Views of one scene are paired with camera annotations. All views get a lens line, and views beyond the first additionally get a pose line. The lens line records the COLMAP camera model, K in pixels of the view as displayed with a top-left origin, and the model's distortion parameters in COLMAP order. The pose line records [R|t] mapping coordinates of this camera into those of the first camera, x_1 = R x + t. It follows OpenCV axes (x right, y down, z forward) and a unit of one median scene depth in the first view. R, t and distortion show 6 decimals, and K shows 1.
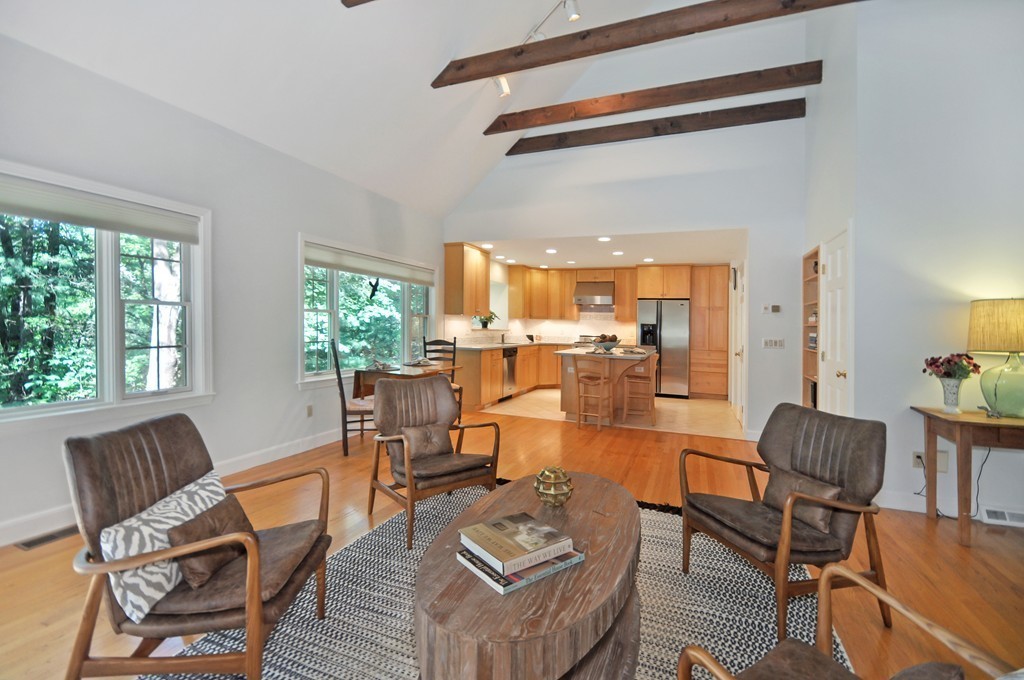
lens RADIAL K [[465.1, 0, 502.9], [0, 465.1, 338.0], [0, 0, 1]] dist [0.018109, -0.000471]
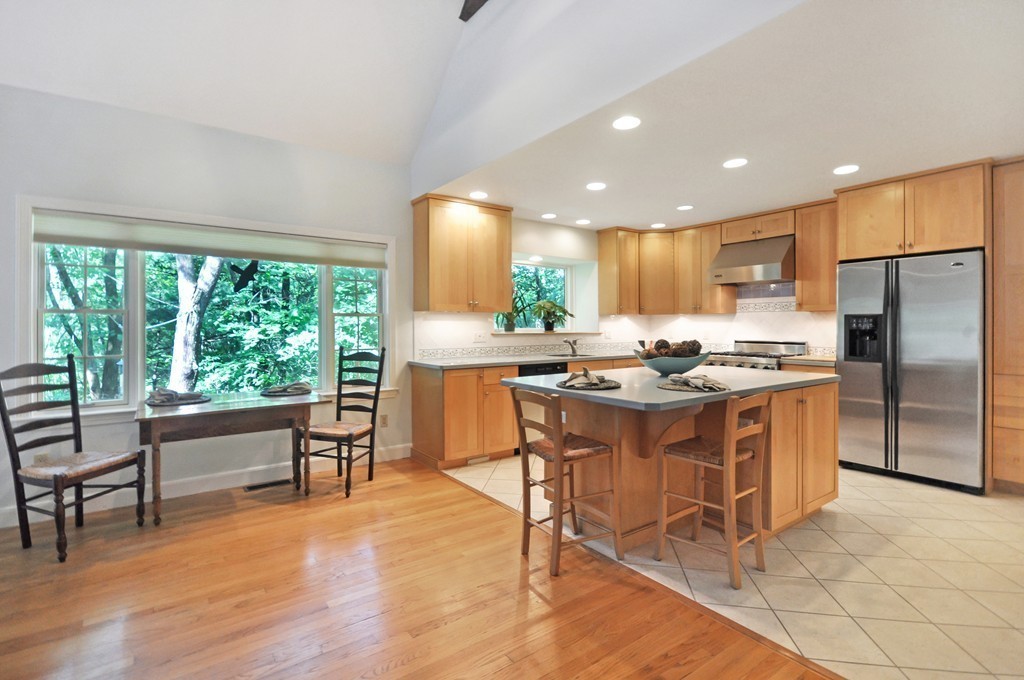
lens RADIAL K [[465.1, 0, 519.9], [0, 465.1, 342.1], [0, 0, 1]] dist [0.018109, -0.000471]
pose [[0.844553, -0.008130, -0.535410, 0.274472], [0.007935, 0.999965, -0.002666, -0.004694], [0.535413, -0.001997, 0.844588, 0.431373]]
